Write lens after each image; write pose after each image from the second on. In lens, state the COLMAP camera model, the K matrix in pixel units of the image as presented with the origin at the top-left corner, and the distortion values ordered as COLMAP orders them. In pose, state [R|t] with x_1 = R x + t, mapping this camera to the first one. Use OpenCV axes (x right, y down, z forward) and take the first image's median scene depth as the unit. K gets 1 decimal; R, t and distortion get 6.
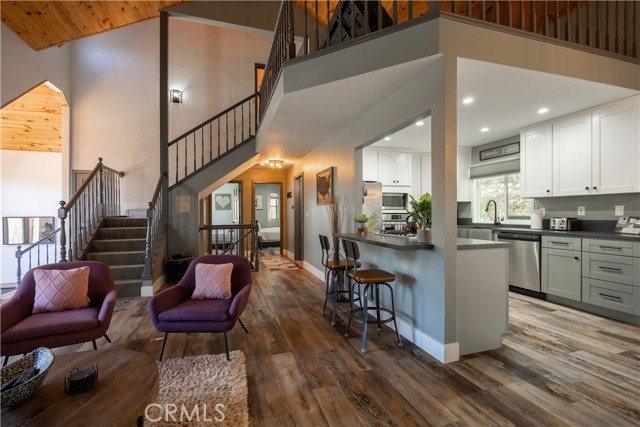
lens RADIAL K [[293.6, 0, 317.1], [0, 293.6, 214.6], [0, 0, 1]] dist [-0.007402, 0.001563]
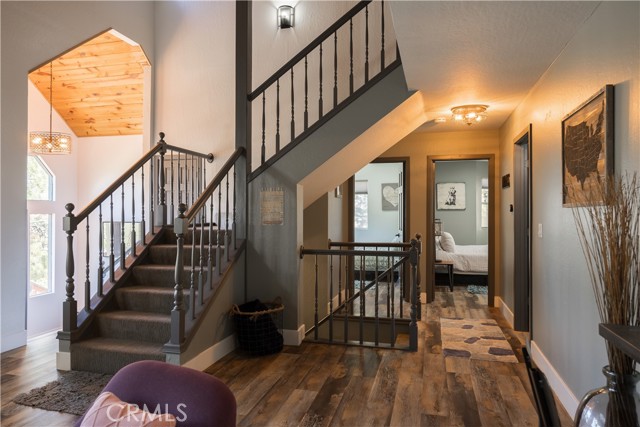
lens RADIAL K [[434.1, 0, 304.2], [0, 434.1, 208.5], [0, 0, 1]] dist [-0.003029, -0.006312]
pose [[0.828270, 0.000901, -0.560329, 0.041896], [-0.007166, 0.999934, -0.008984, -0.027759], [0.560284, 0.011457, 0.828221, 0.462625]]
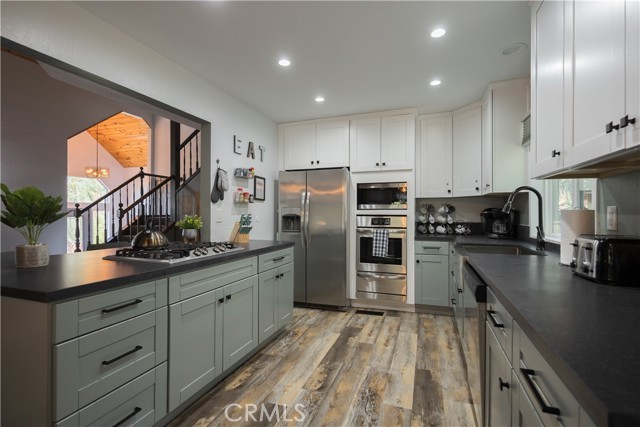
lens RADIAL K [[305.9, 0, 325.2], [0, 305.9, 216.2], [0, 0, 1]] dist [-0.012191, -0.000779]
pose [[0.798102, 0.011683, -0.602409, 0.720799], [-0.006685, 0.999922, 0.010536, -0.010754], [0.602485, -0.004382, 0.798118, 0.523717]]
